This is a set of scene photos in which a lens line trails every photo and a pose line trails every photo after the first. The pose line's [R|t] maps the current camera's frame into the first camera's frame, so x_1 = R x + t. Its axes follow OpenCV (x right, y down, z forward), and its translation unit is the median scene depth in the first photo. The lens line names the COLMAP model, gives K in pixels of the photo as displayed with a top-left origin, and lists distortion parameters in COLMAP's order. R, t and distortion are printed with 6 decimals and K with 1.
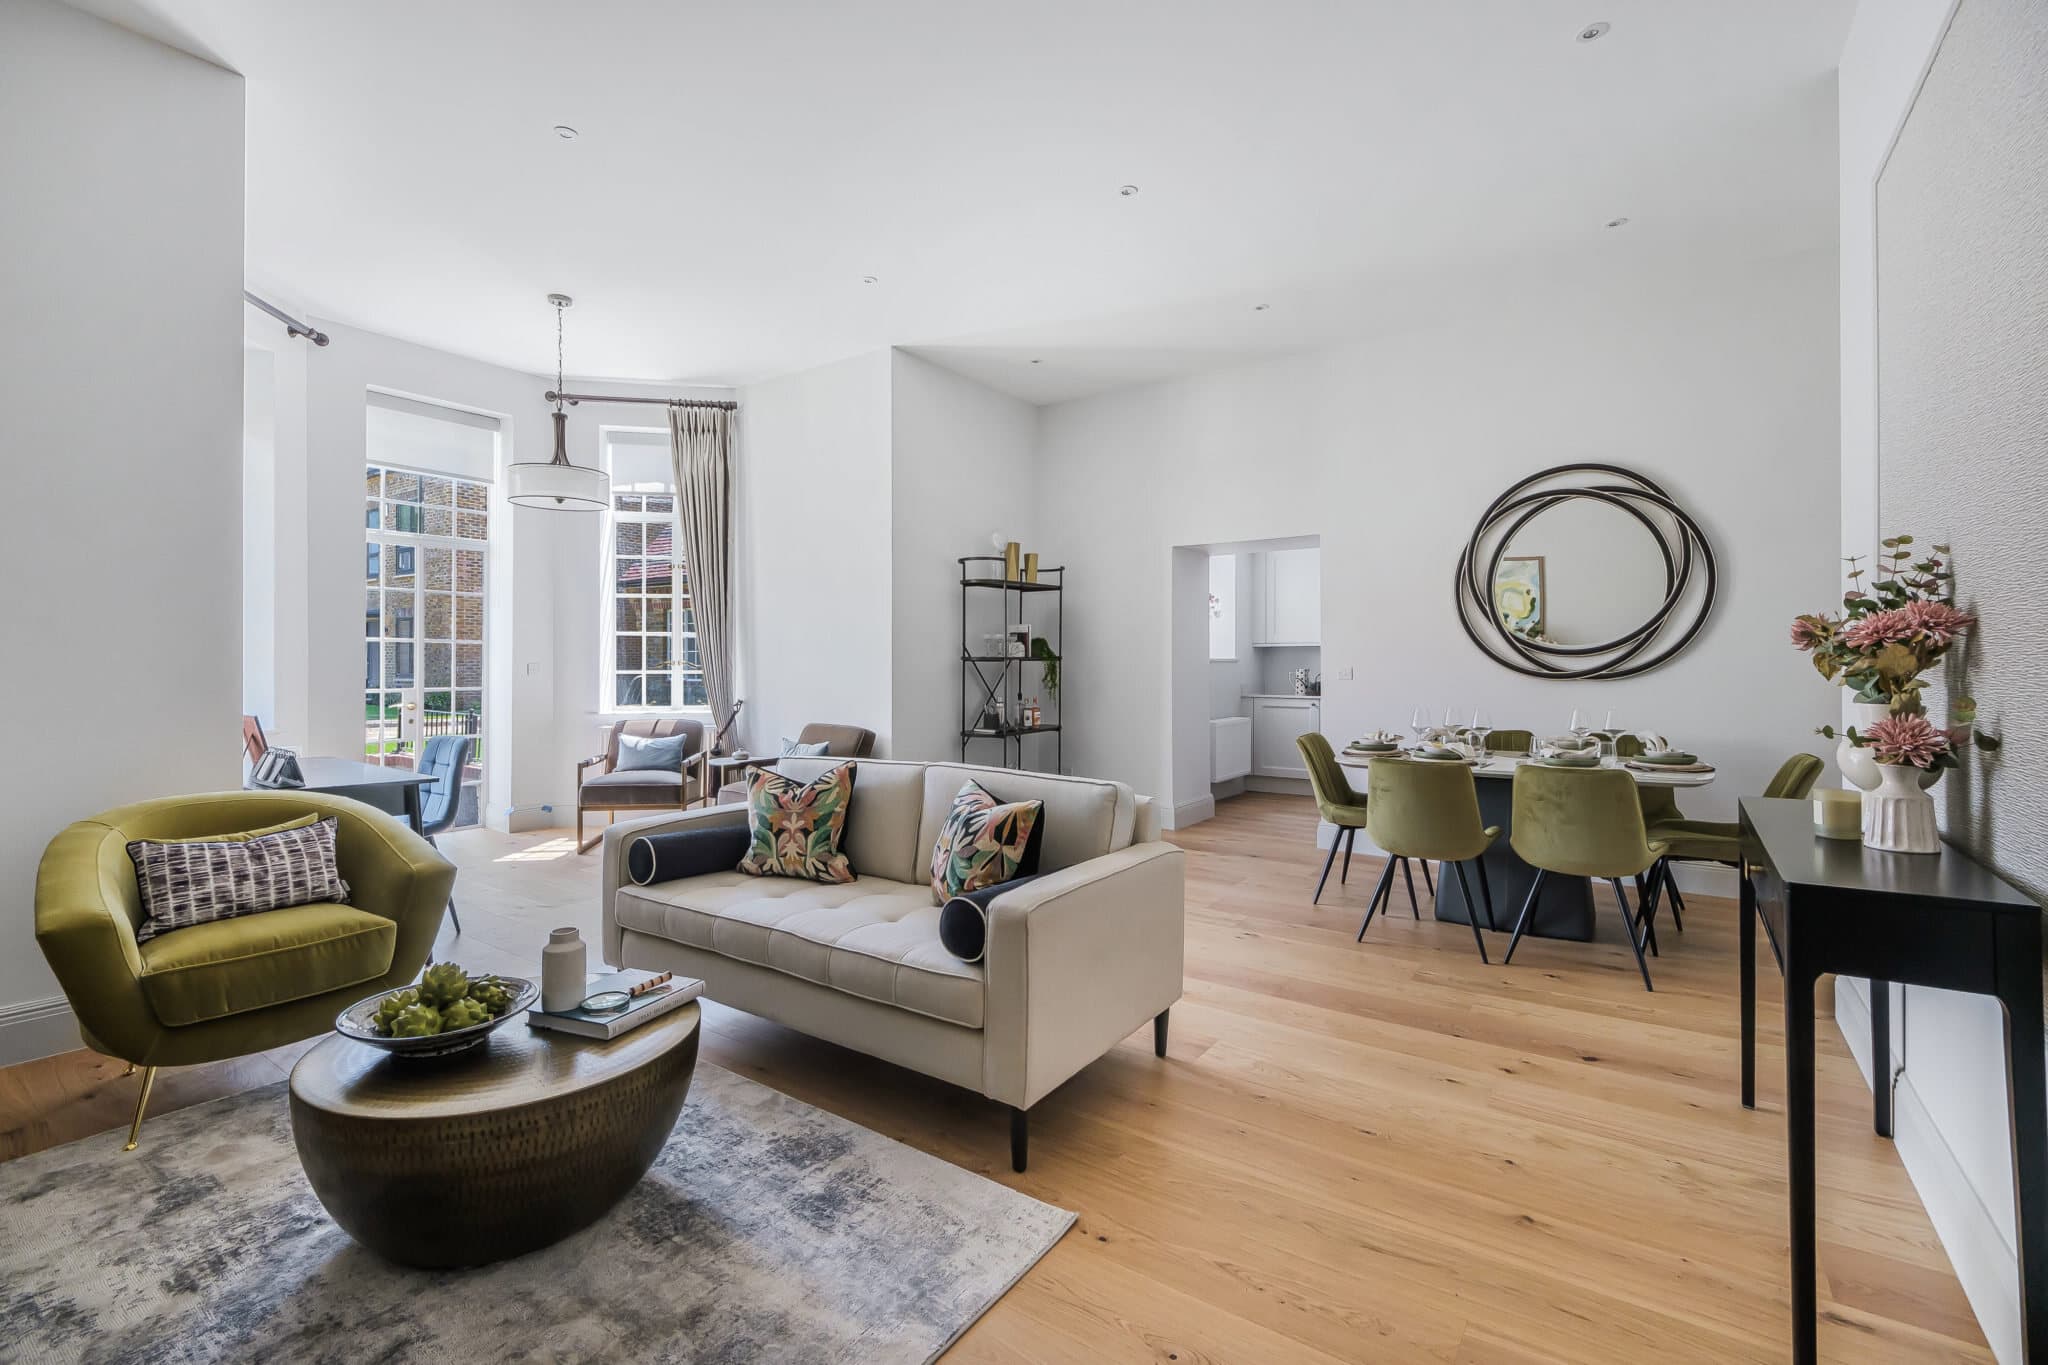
lens RADIAL K [[853.9, 0, 1024.0], [0, 853.9, 682.5], [0, 0, 1]] dist [-0.001153, -0.000434]
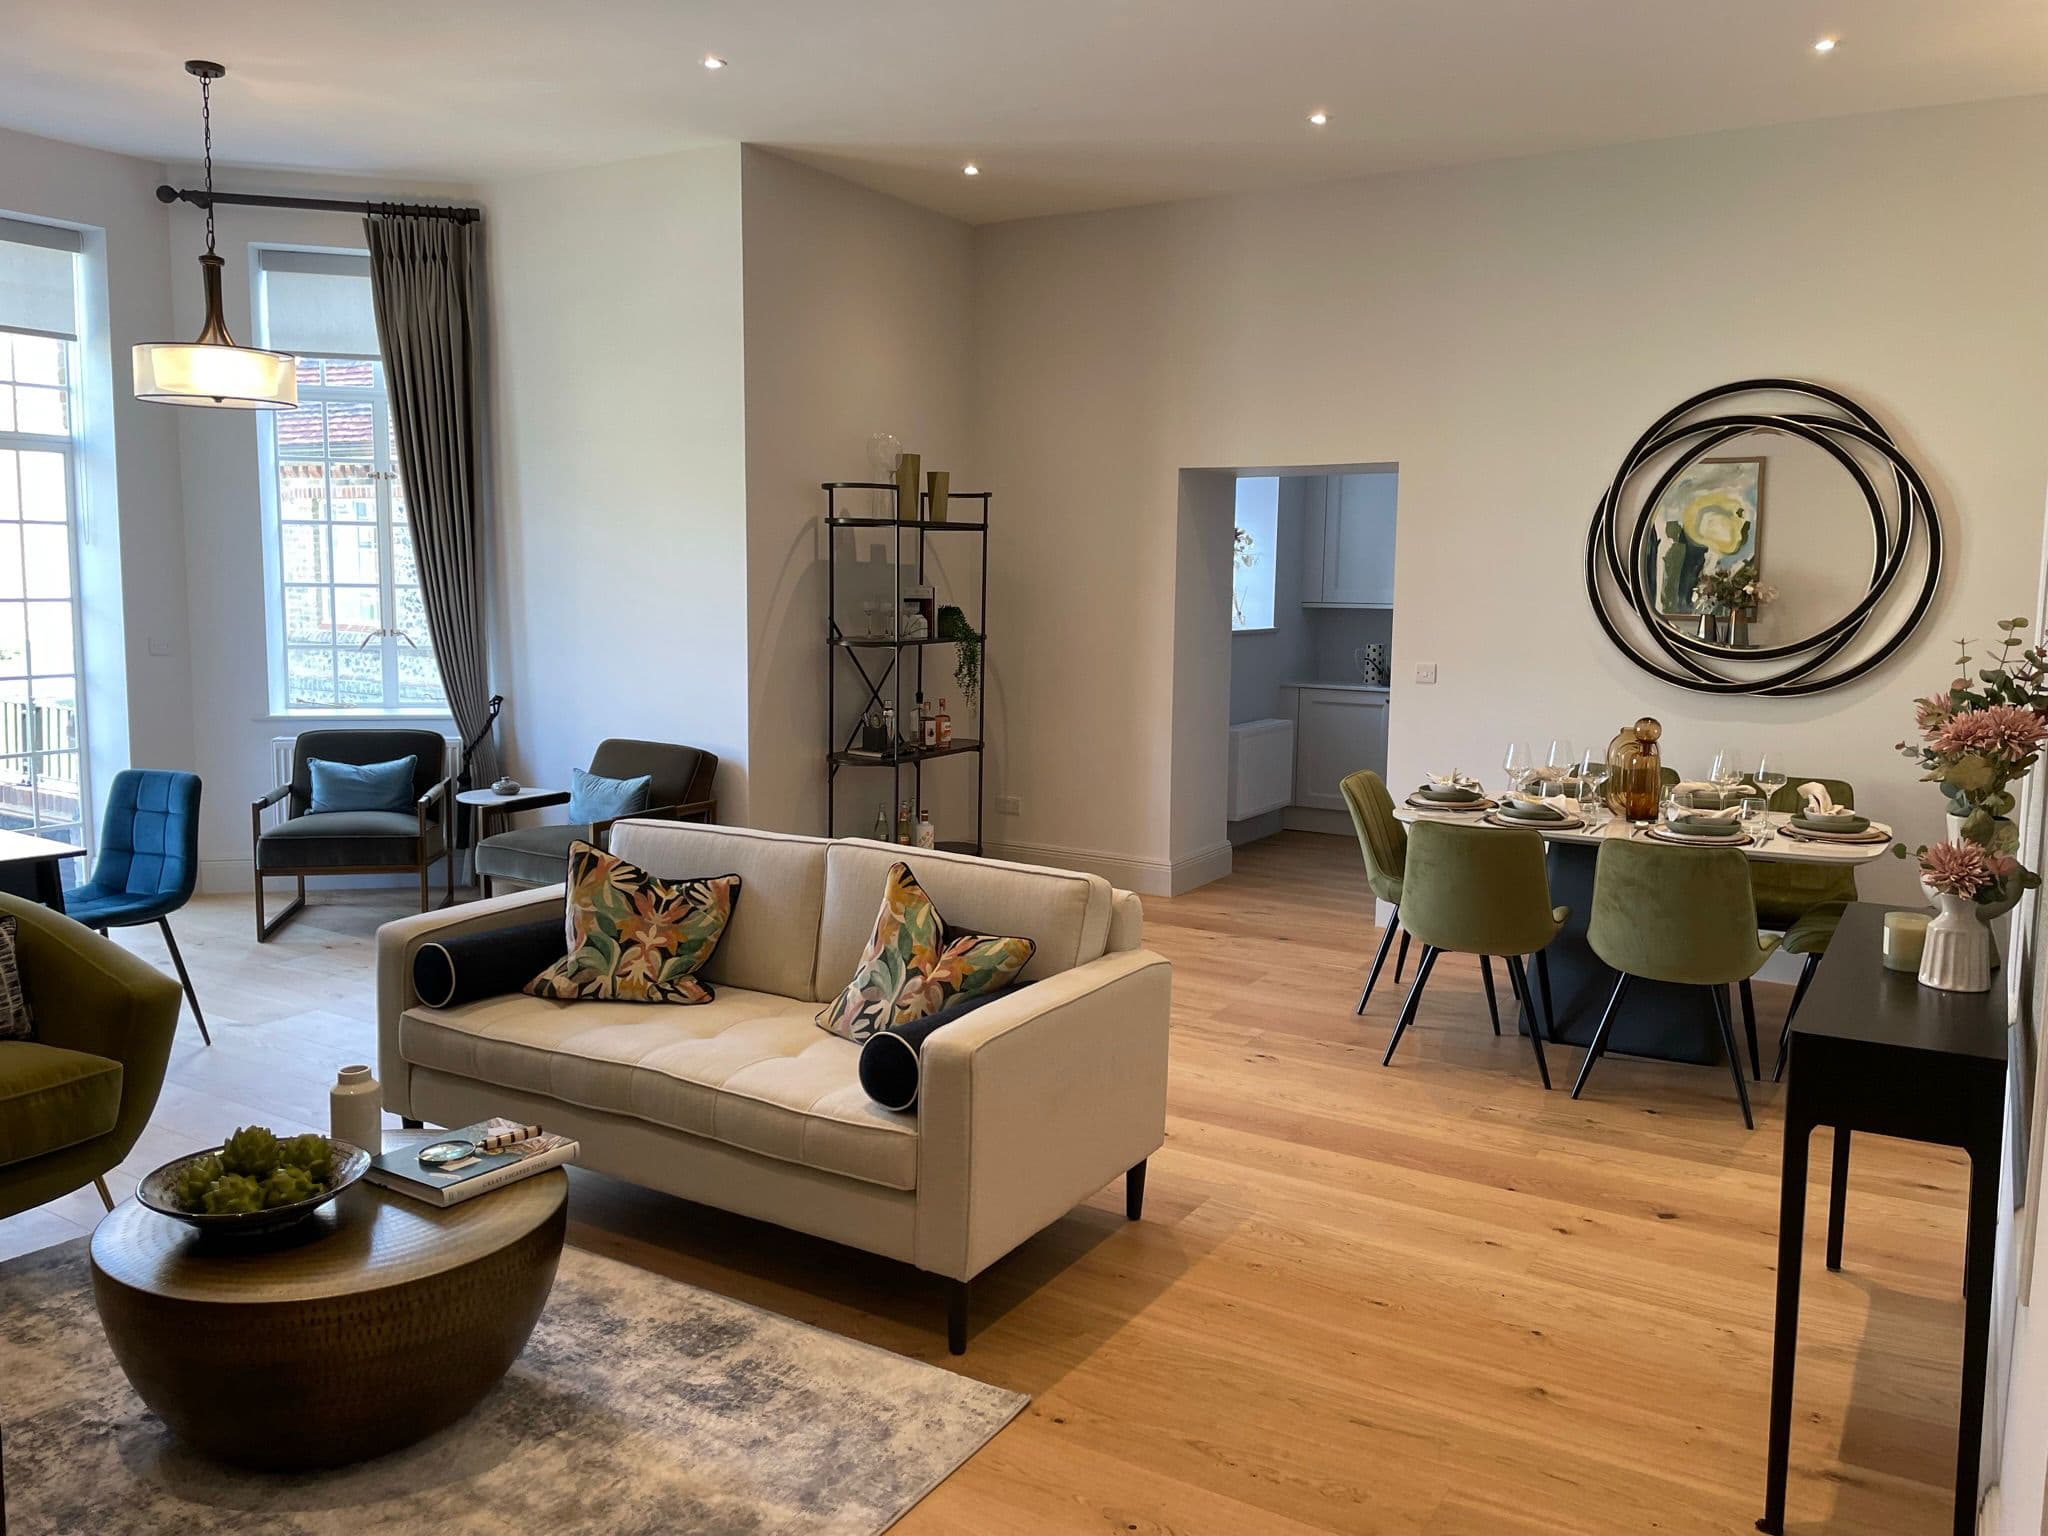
lens RADIAL K [[1547.3, 0, 1024.0], [0, 1547.3, 768.0], [0, 0, 1]] dist [0.047795, -0.064799]
pose [[0.997892, 0.003391, 0.064814, -0.041653], [-0.011605, 0.991862, 0.126789, -0.180175], [-0.063857, -0.127274, 0.989810, -0.416516]]
